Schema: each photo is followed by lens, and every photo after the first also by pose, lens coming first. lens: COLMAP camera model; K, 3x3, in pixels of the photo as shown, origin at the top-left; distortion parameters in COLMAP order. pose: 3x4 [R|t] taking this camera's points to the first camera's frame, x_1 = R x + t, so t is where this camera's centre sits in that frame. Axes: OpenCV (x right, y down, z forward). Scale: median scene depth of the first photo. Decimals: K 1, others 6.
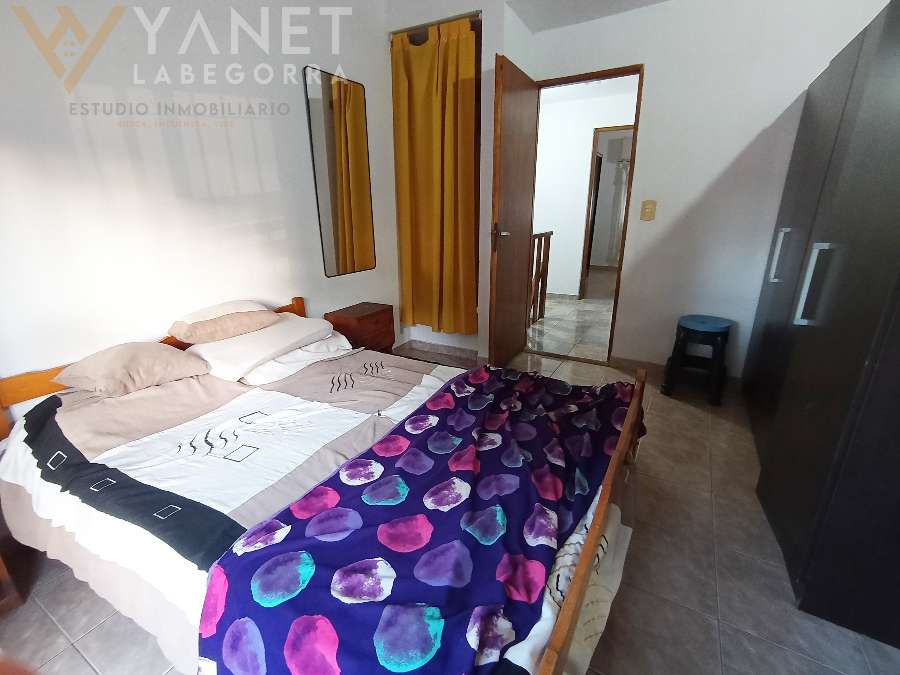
lens RADIAL K [[425.3, 0, 450.0], [0, 425.3, 337.5], [0, 0, 1]] dist [-0.001560, 0.015177]
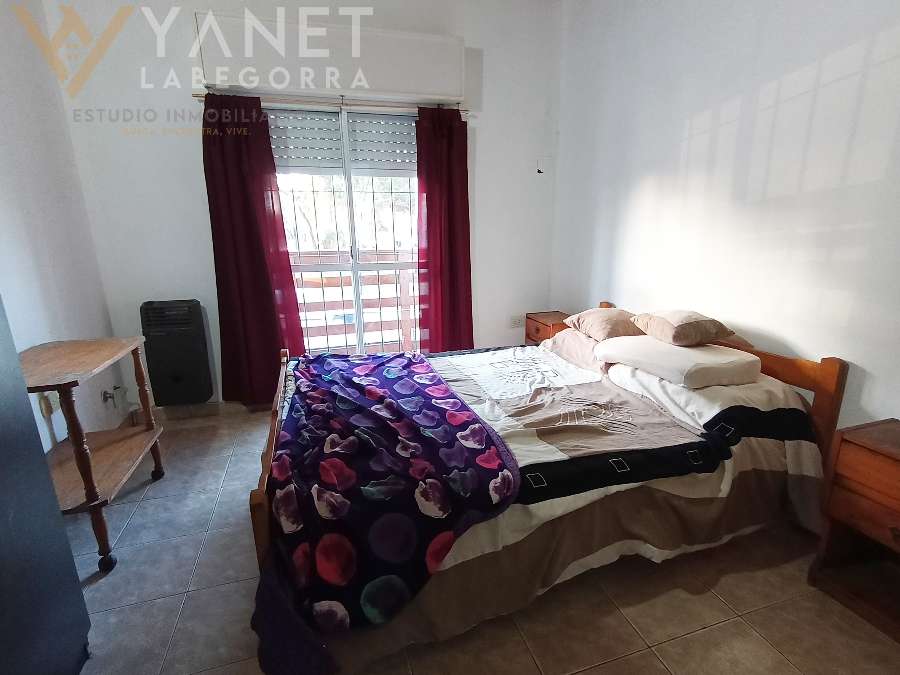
lens RADIAL K [[425.3, 0, 450.0], [0, 425.3, 337.5], [0, 0, 1]] dist [-0.001560, 0.015177]
pose [[-0.669649, 0.207456, -0.713114, 0.573368], [-0.212606, 0.866460, 0.451714, -0.379296], [0.711596, 0.454102, -0.536118, 1.261296]]
